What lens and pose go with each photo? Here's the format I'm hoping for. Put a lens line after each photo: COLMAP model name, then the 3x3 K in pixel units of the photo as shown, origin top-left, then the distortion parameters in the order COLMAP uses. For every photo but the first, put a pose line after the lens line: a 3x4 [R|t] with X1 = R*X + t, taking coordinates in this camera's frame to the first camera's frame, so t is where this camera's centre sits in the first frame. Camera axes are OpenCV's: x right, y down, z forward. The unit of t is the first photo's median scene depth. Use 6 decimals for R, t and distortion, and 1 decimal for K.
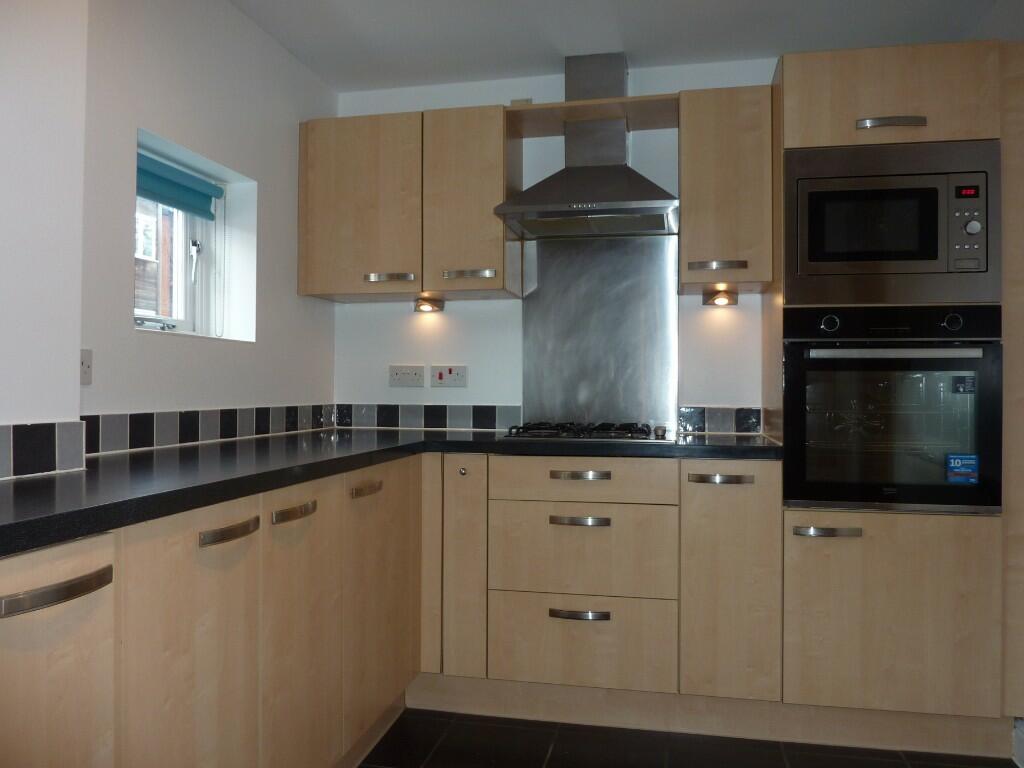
lens RADIAL K [[771.6, 0, 512.7], [0, 771.6, 387.4], [0, 0, 1]] dist [-0.011099, -0.006018]
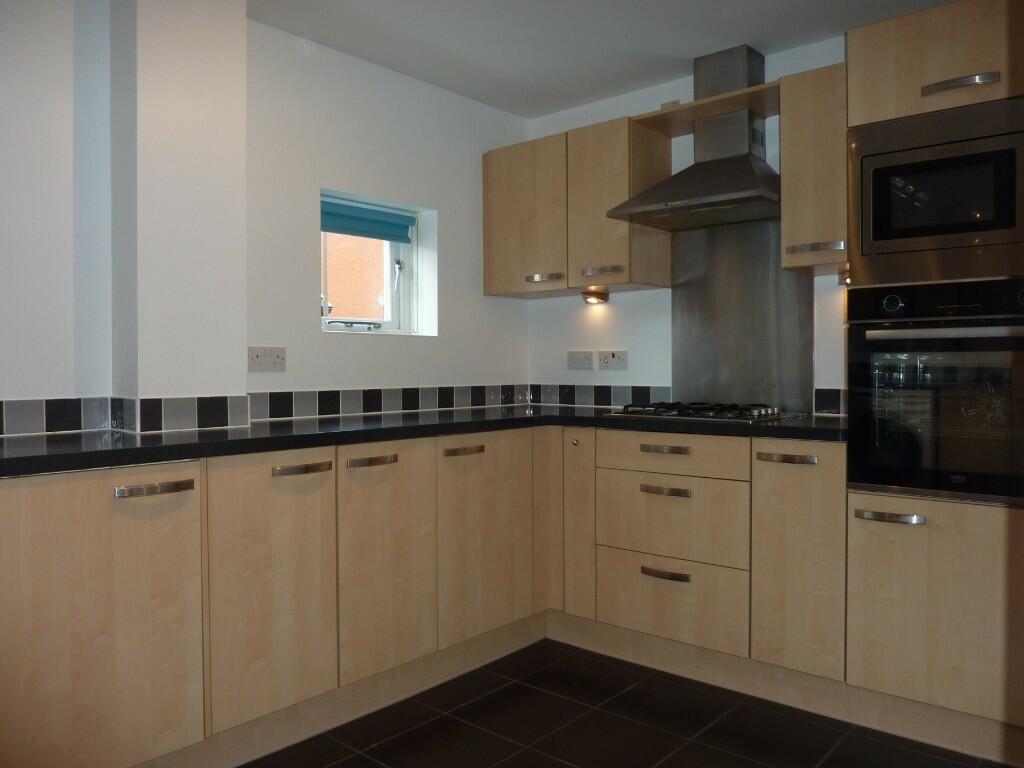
lens RADIAL K [[771.6, 0, 516.1], [0, 771.6, 388.6], [0, 0, 1]] dist [-0.011099, -0.006018]
pose [[0.879361, 0.005902, -0.476119, 0.394136], [0.007518, 0.999626, 0.026275, -0.004165], [0.476096, -0.026684, 0.878988, -0.068418]]
